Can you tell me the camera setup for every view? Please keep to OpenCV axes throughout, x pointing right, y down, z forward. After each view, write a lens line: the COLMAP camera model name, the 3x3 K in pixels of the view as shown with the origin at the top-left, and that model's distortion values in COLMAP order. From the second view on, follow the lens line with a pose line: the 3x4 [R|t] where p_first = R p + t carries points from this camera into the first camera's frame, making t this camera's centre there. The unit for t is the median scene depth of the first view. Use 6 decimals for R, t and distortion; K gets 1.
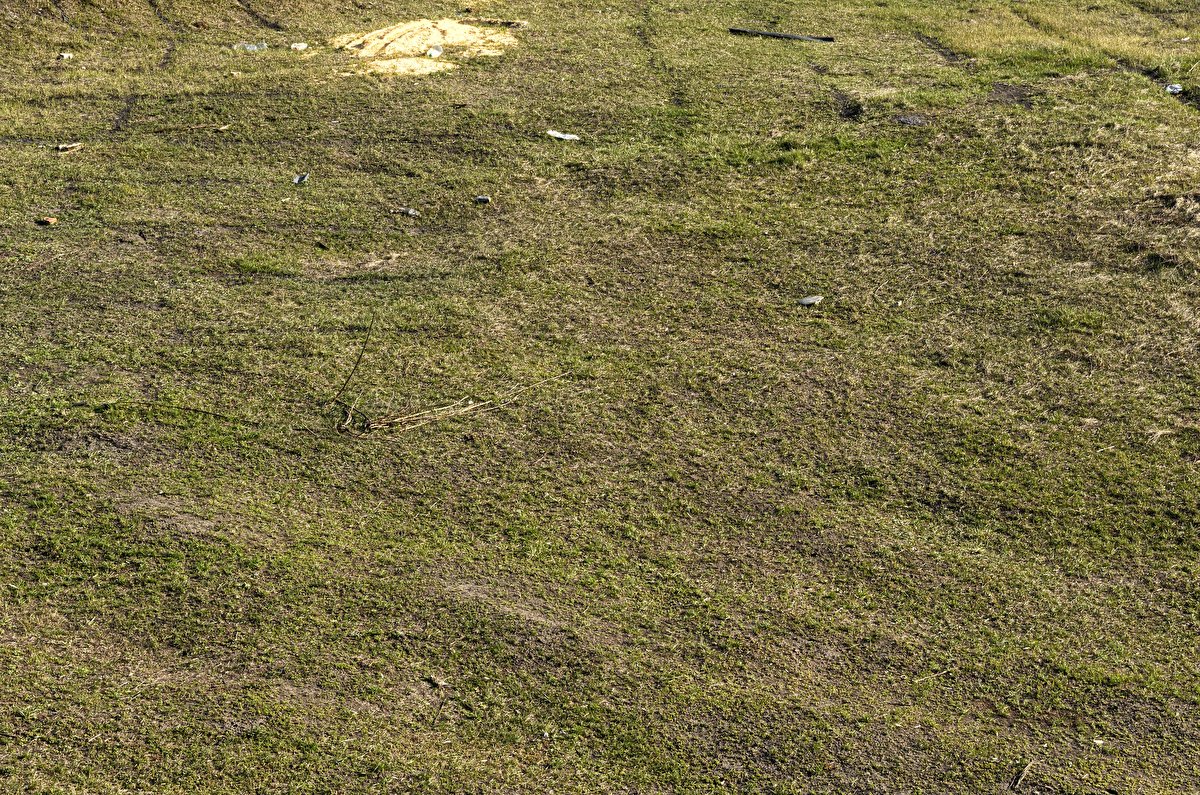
lens RADIAL K [[2483.8, 0, 600.0], [0, 2483.8, 397.5], [0, 0, 1]] dist [0.000227, 0.025303]
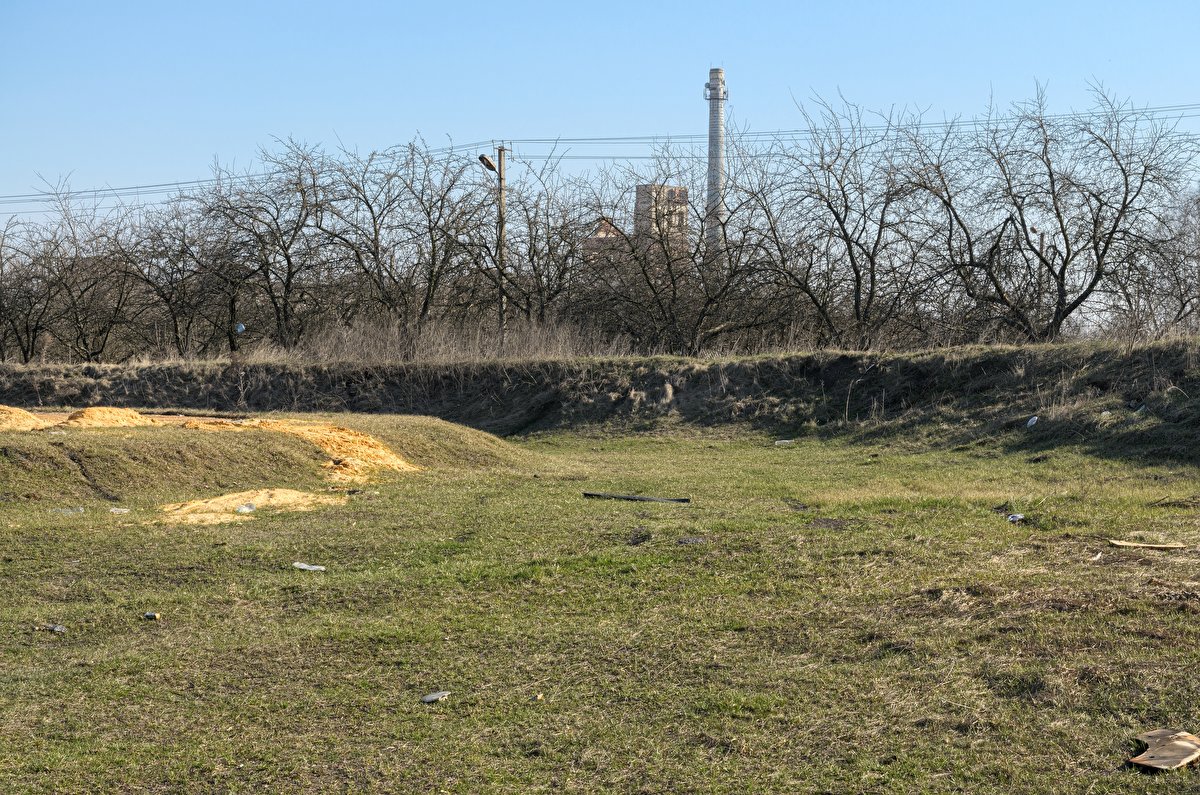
lens RADIAL K [[2135.3, 0, 599.4], [0, 2135.3, 402.9], [0, 0, 1]] dist [-0.015437, 0.052515]
pose [[0.997652, -0.022445, -0.064701, 0.150115], [0.005327, 0.967340, -0.253425, 0.035164], [0.068276, 0.252485, 0.965189, 0.264700]]
